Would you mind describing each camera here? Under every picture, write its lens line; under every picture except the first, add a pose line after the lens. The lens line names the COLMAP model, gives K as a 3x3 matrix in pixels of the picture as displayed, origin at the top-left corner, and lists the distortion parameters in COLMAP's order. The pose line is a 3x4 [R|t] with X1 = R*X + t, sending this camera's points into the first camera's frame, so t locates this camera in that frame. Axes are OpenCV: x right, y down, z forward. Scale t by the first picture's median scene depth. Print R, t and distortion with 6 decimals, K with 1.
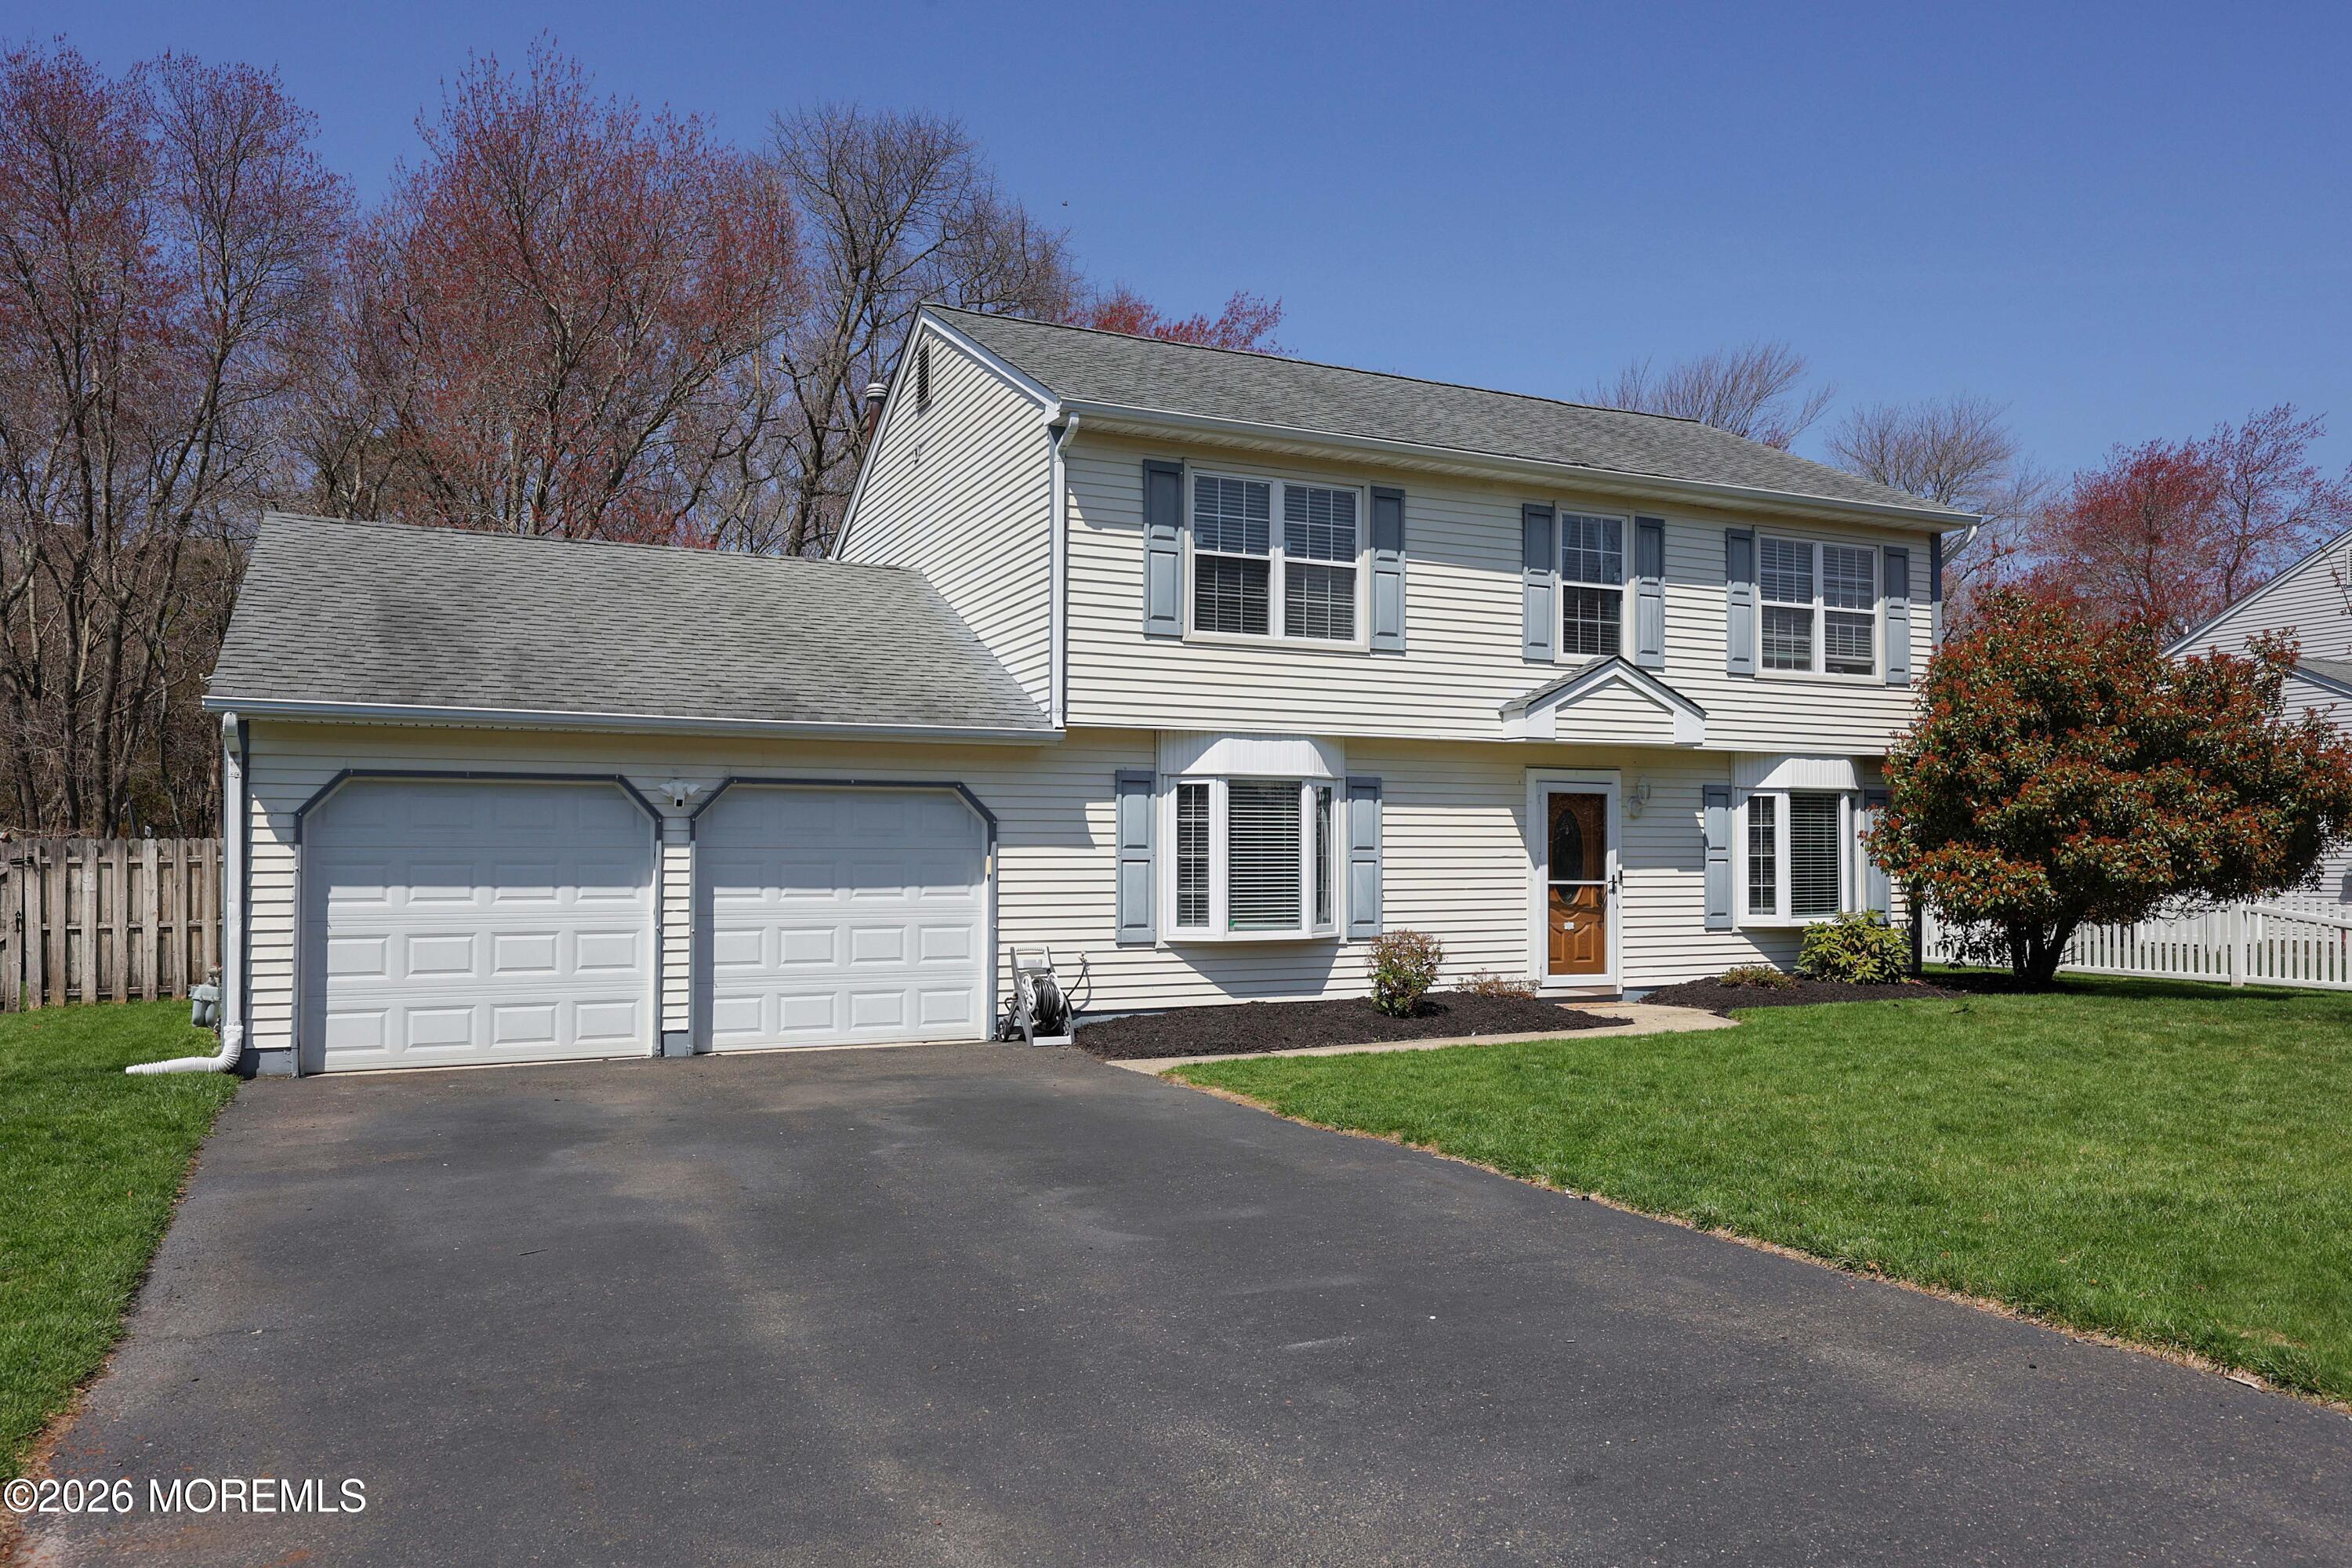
lens RADIAL K [[1737.7, 0, 1175.7], [0, 1737.7, 843.5], [0, 0, 1]] dist [0.003245, 0.000261]
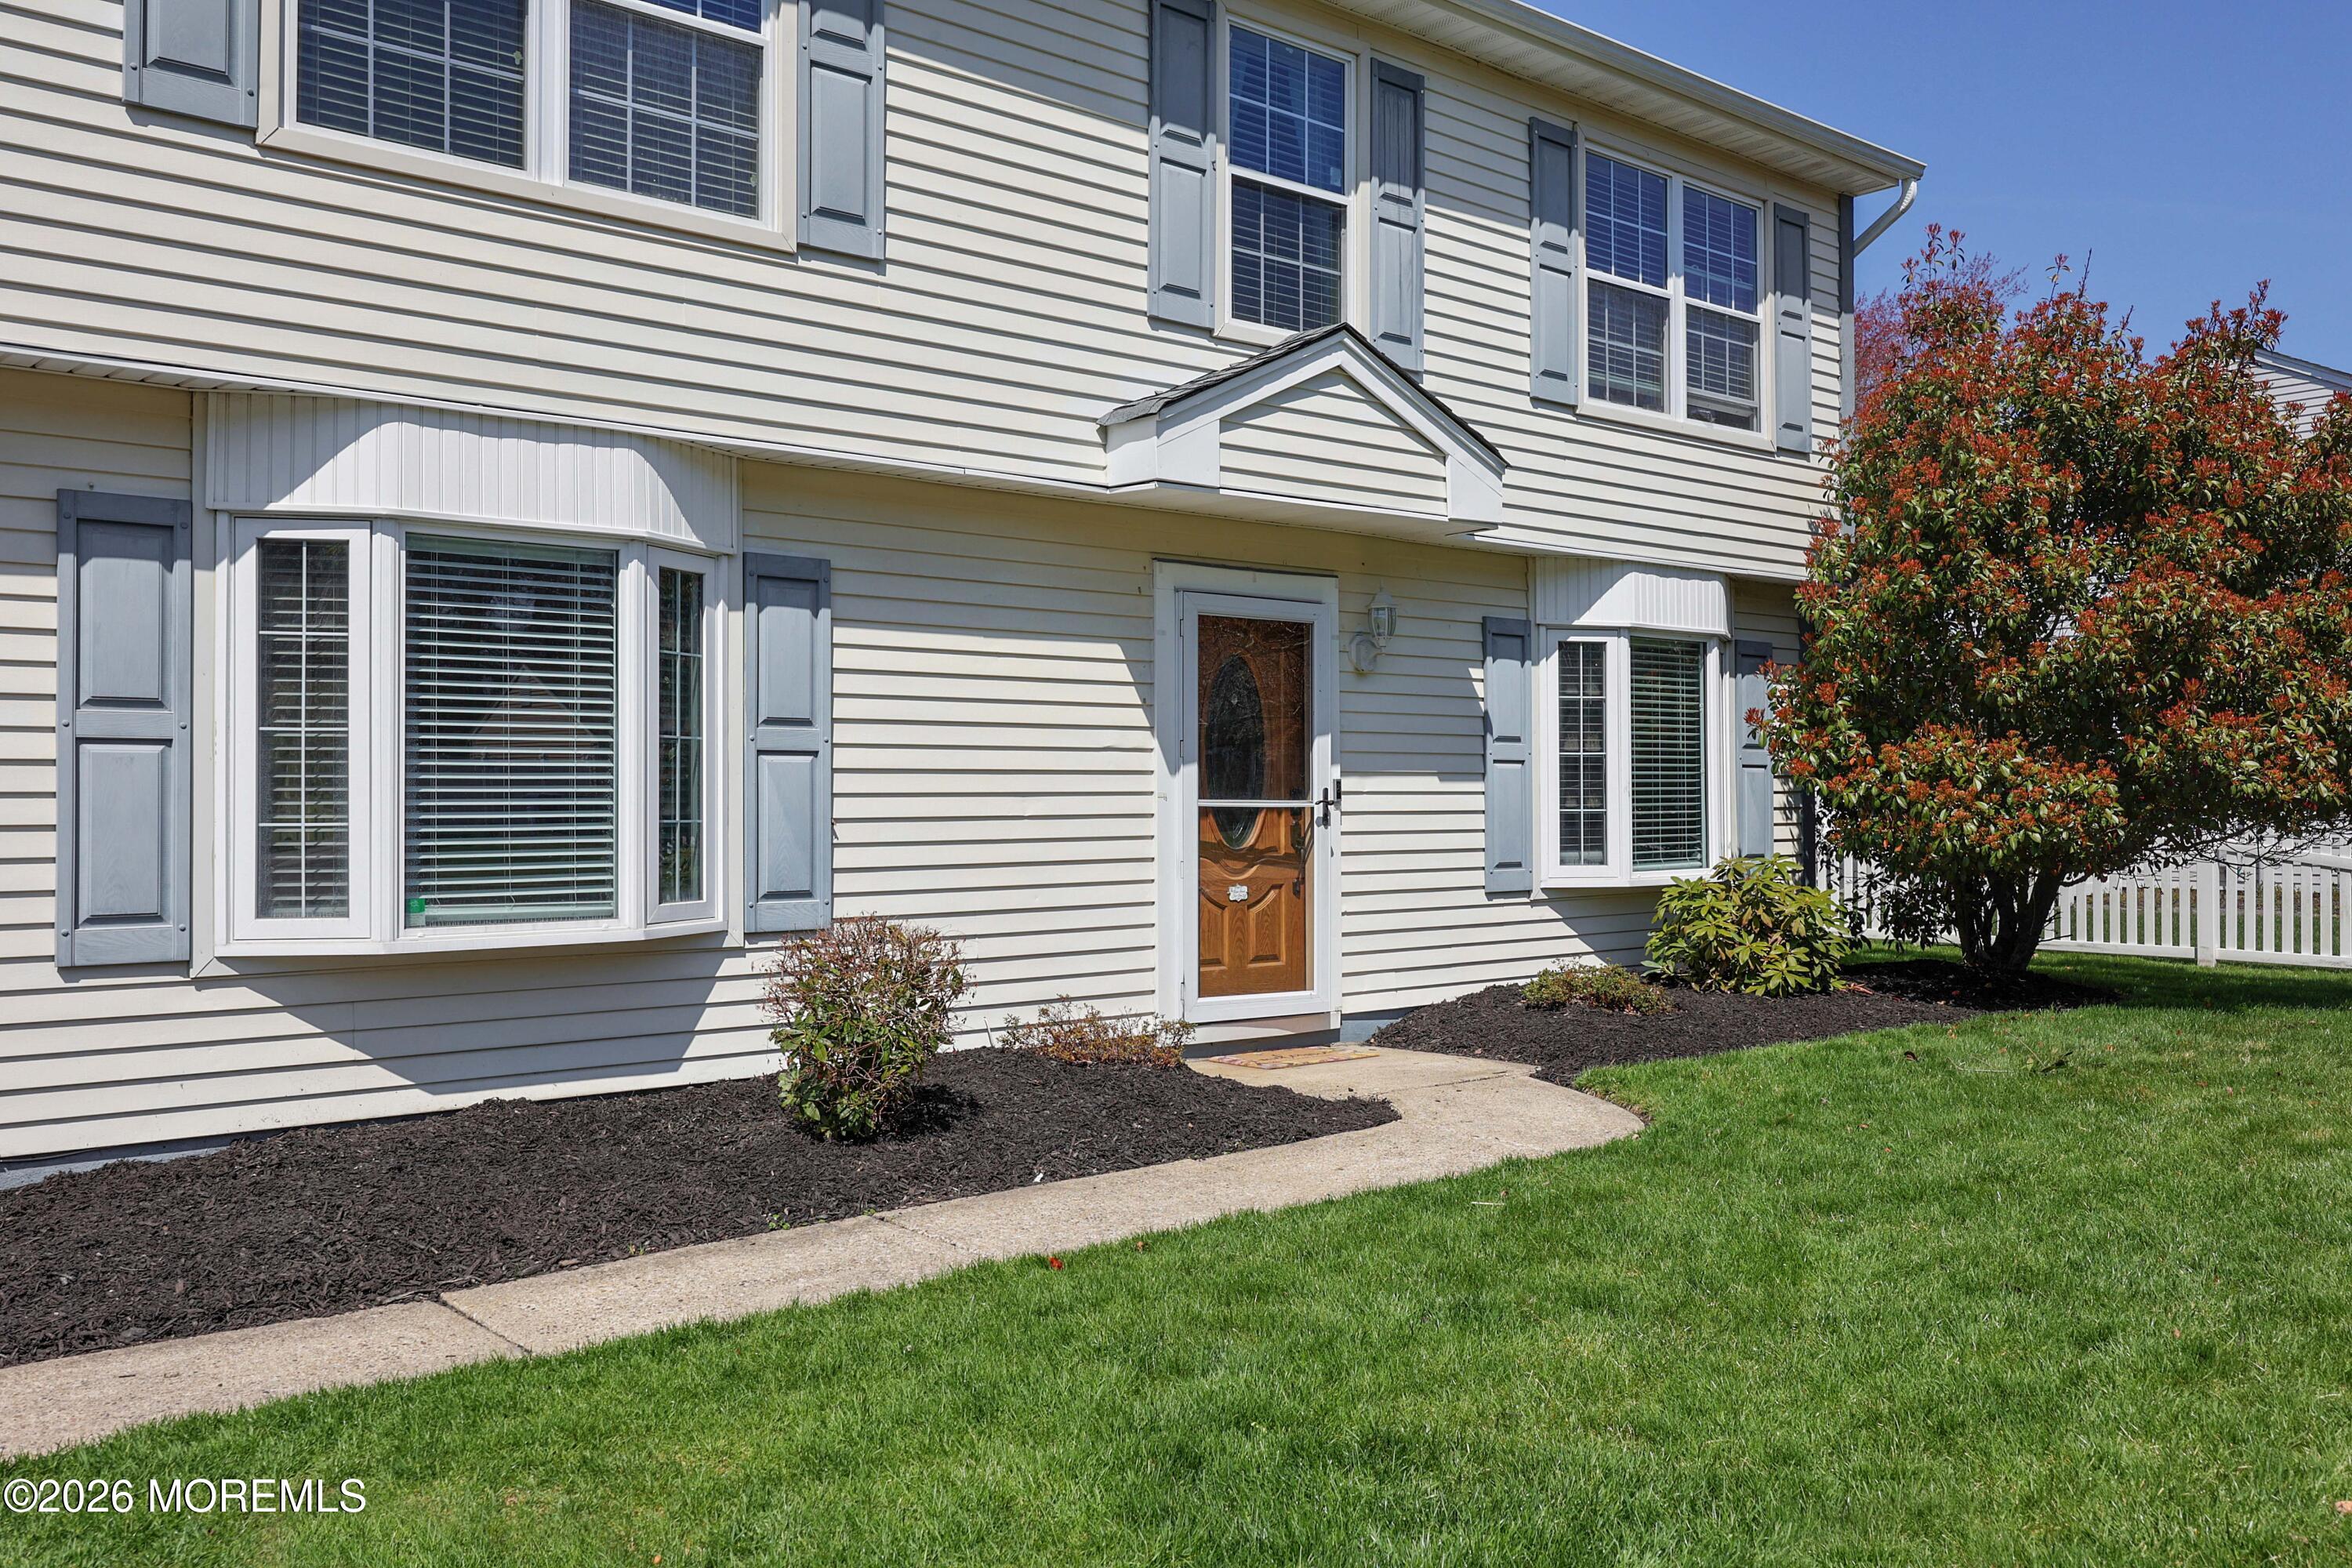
lens RADIAL K [[1966.6, 0, 1225.3], [0, 1966.6, 776.6], [0, 0, 1]] dist [0.002946, -0.003281]
pose [[0.967389, 0.001714, 0.253289, 0.088354], [-0.001814, 0.999998, 0.000163, 0.015594], [-0.253288, -0.000617, 0.967391, 0.495766]]
